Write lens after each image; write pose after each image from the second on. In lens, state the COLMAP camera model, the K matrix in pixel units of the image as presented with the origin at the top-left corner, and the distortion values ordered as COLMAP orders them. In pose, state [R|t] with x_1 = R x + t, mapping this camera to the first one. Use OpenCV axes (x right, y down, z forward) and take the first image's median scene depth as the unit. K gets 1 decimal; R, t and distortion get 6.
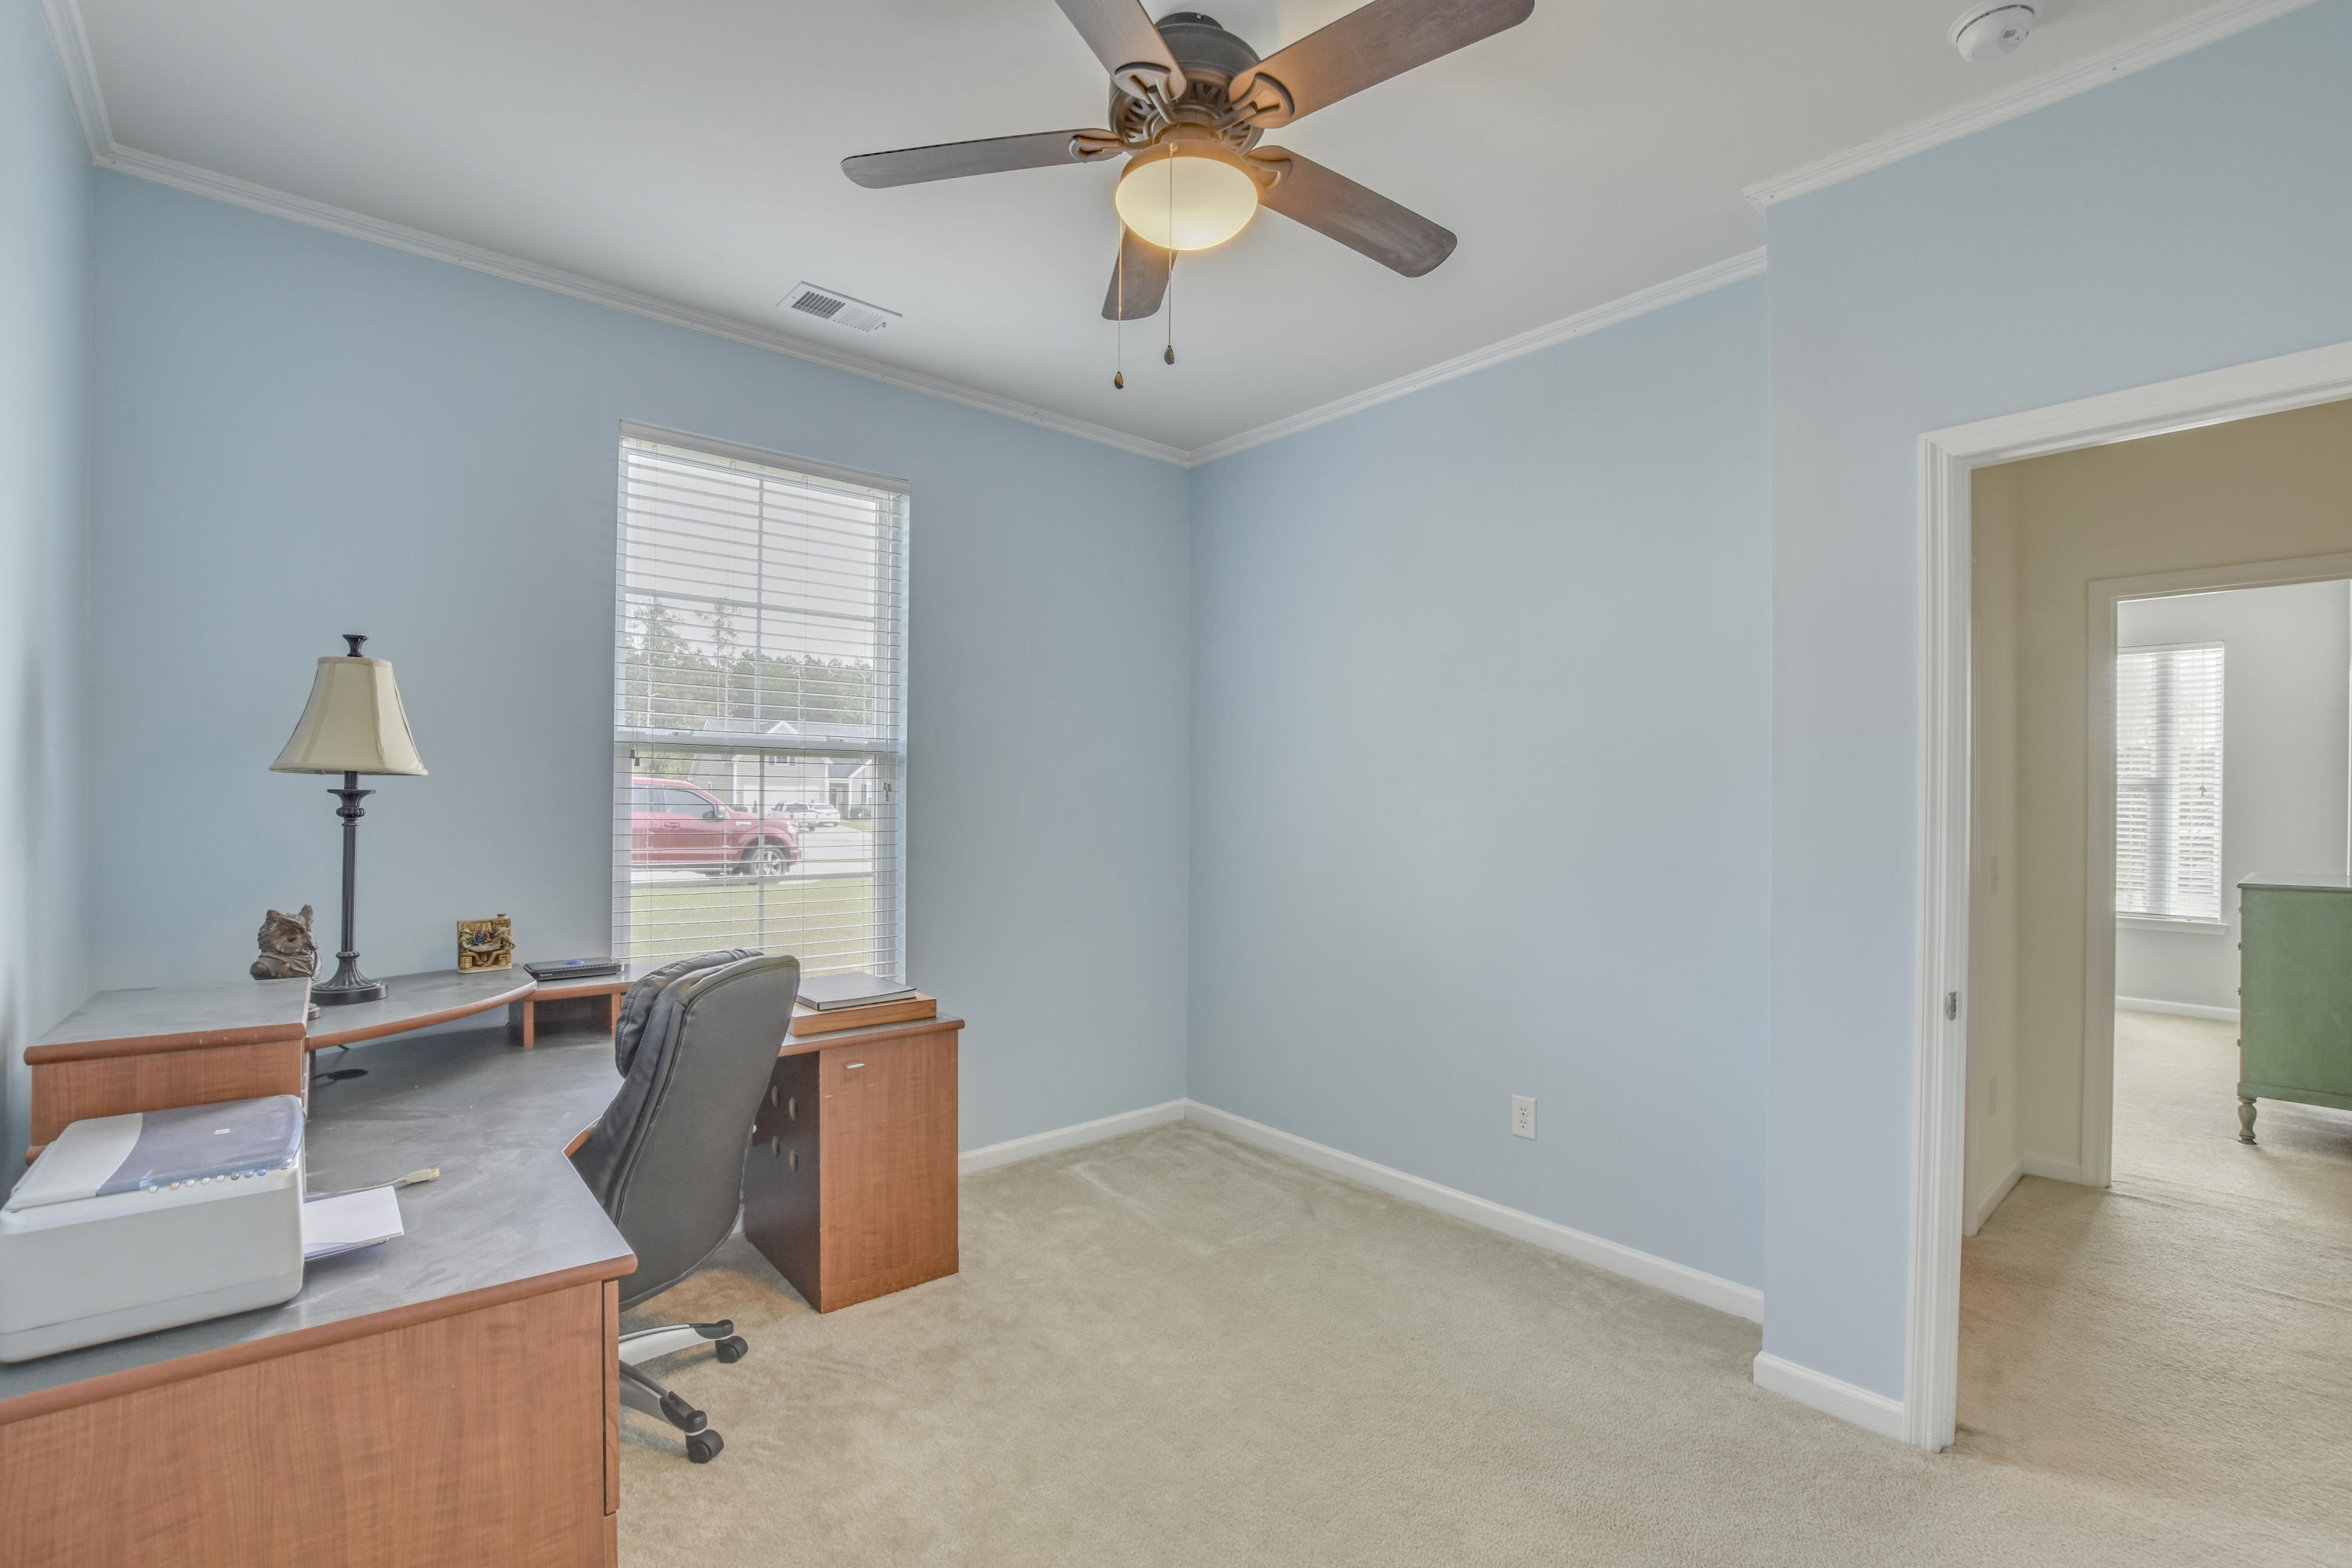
lens RADIAL K [[1057.4, 0, 1185.3], [0, 1057.4, 810.2], [0, 0, 1]] dist [-0.013361, -0.000002]
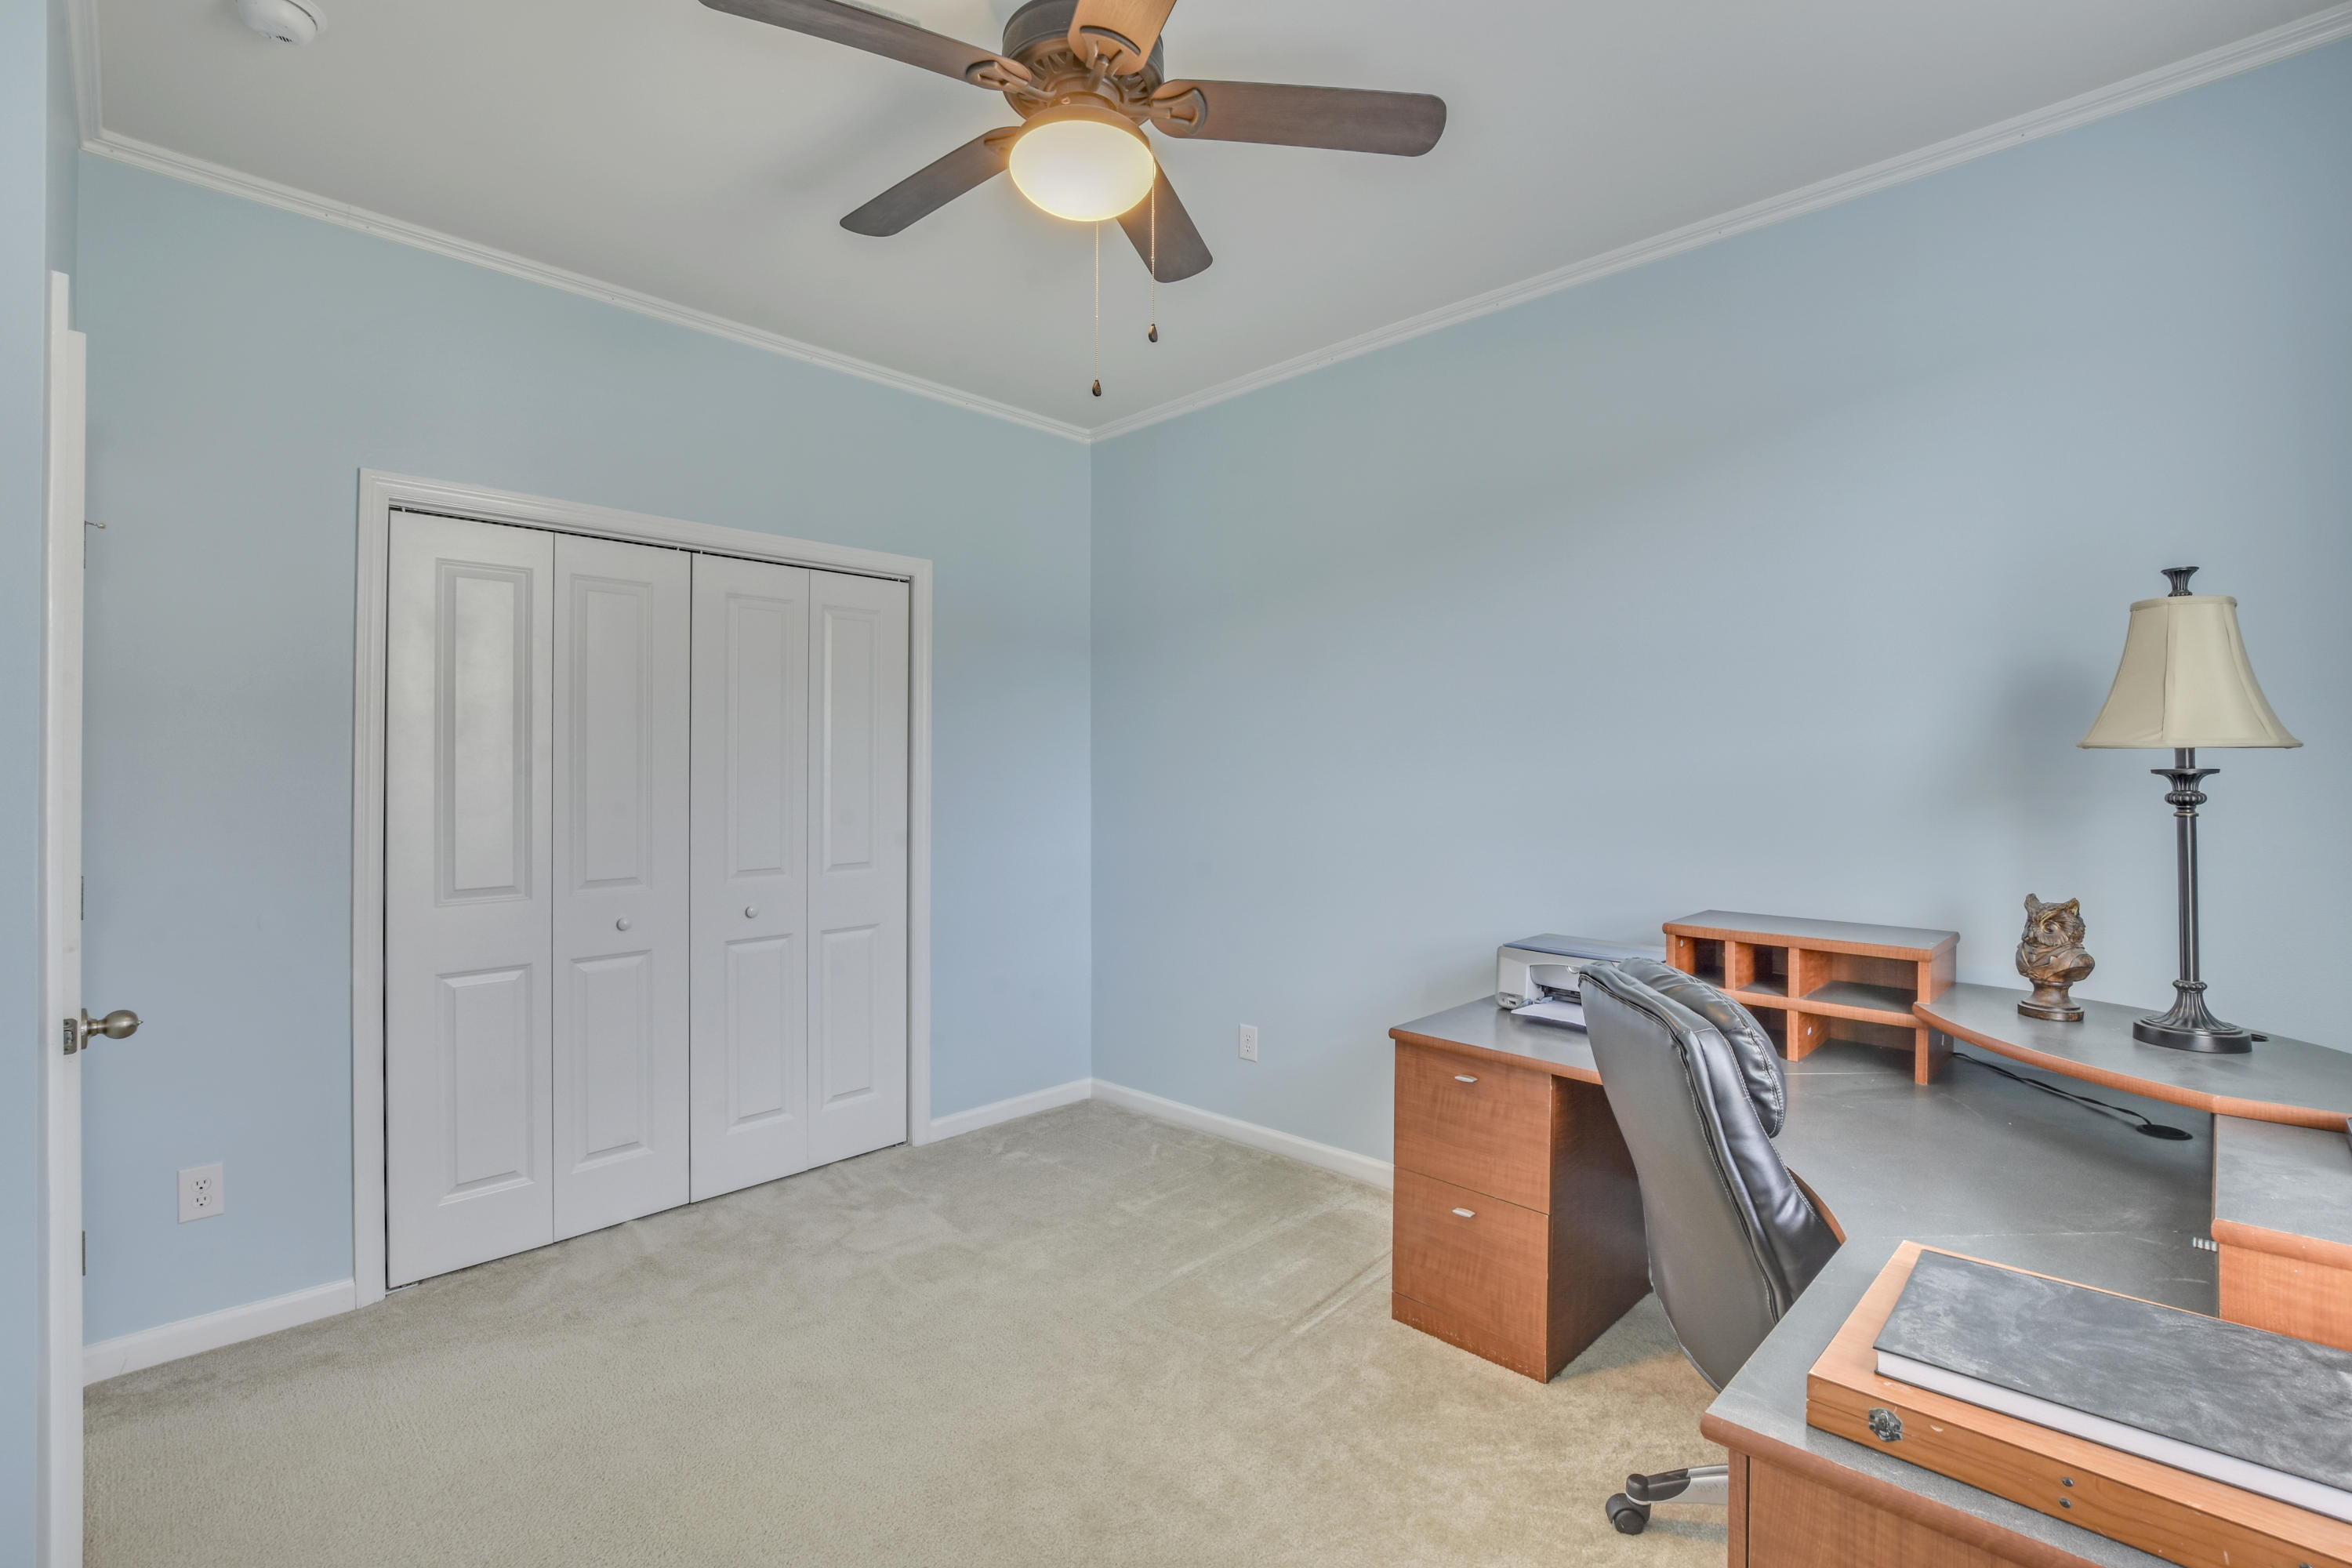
lens RADIAL K [[1053.3, 0, 1176.0], [0, 1053.3, 784.0], [0, 0, 1]] dist [0.000033, 0.000204]
pose [[-0.996448, -0.008376, -0.083793, 0.002315], [-0.010129, 0.999738, 0.020511, -0.014654], [0.083599, 0.021287, -0.996272, 1.467439]]
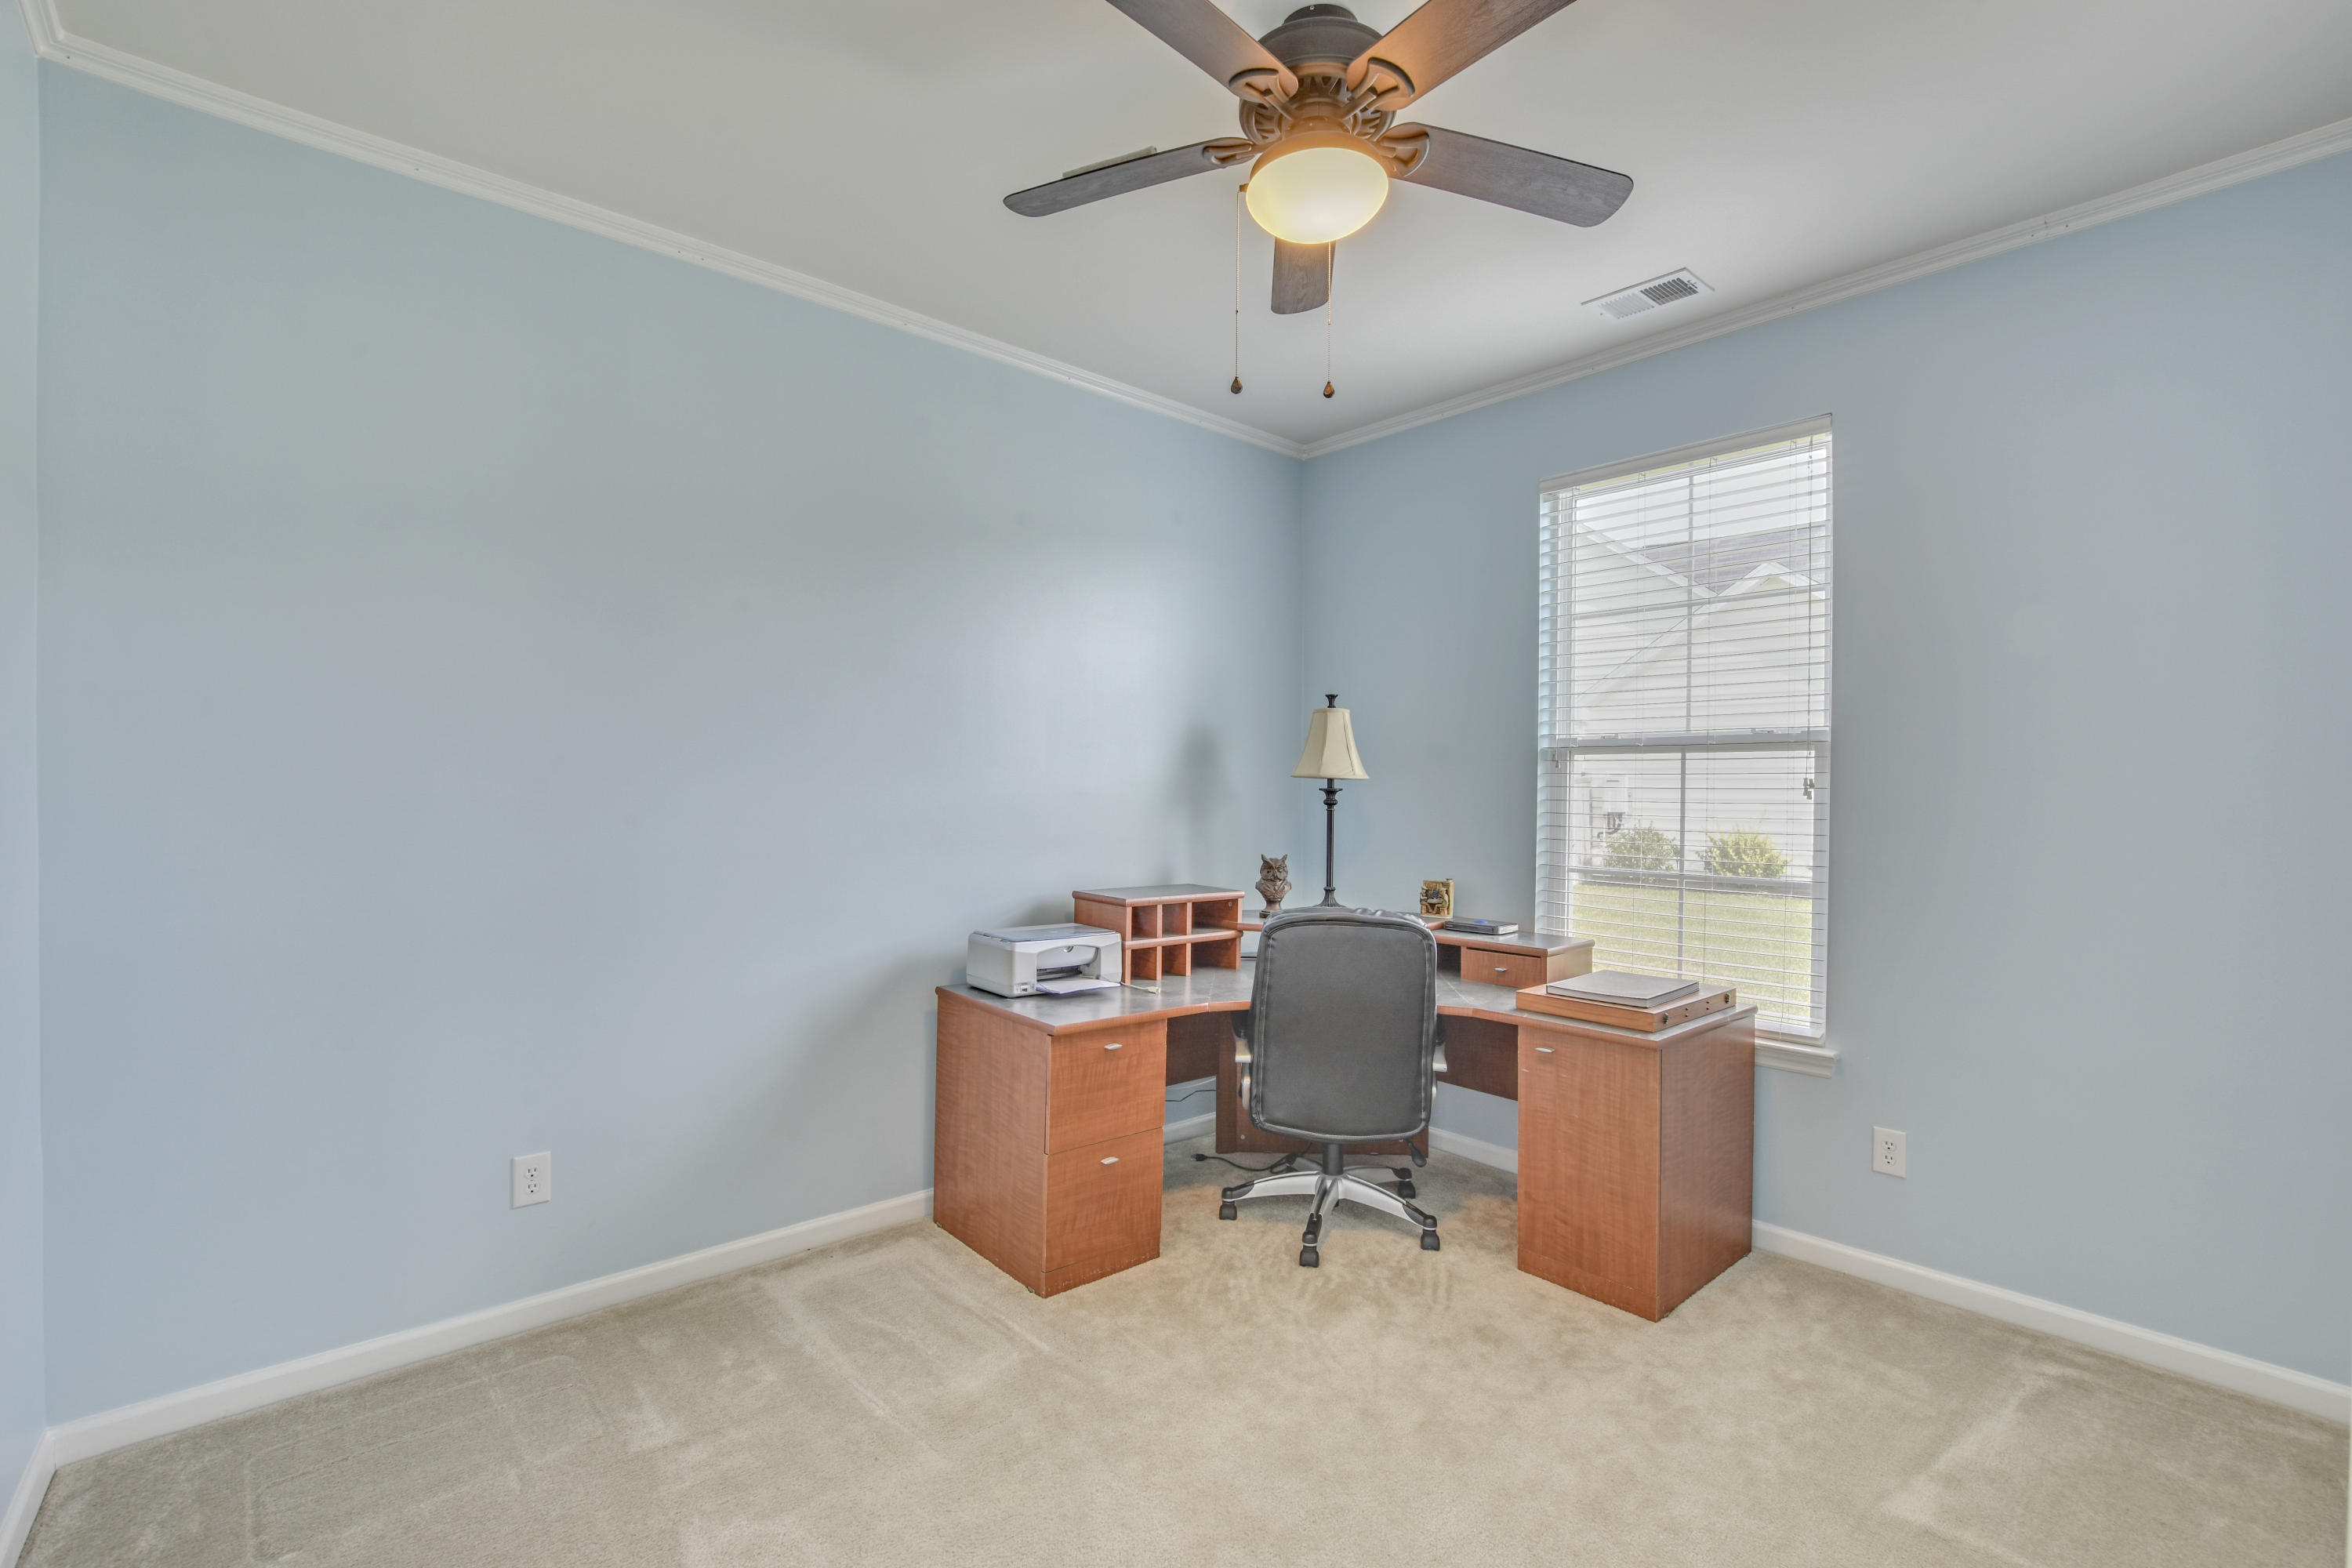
lens RADIAL K [[1067.3, 0, 1172.8], [0, 1067.3, 818.2], [0, 0, 1]] dist [-0.011687, 0.000124]
pose [[0.005583, 0.018760, -0.999808, 0.756645], [-0.021269, 0.999600, 0.018637, 0.000892], [0.999758, 0.021161, 0.005980, 0.639726]]
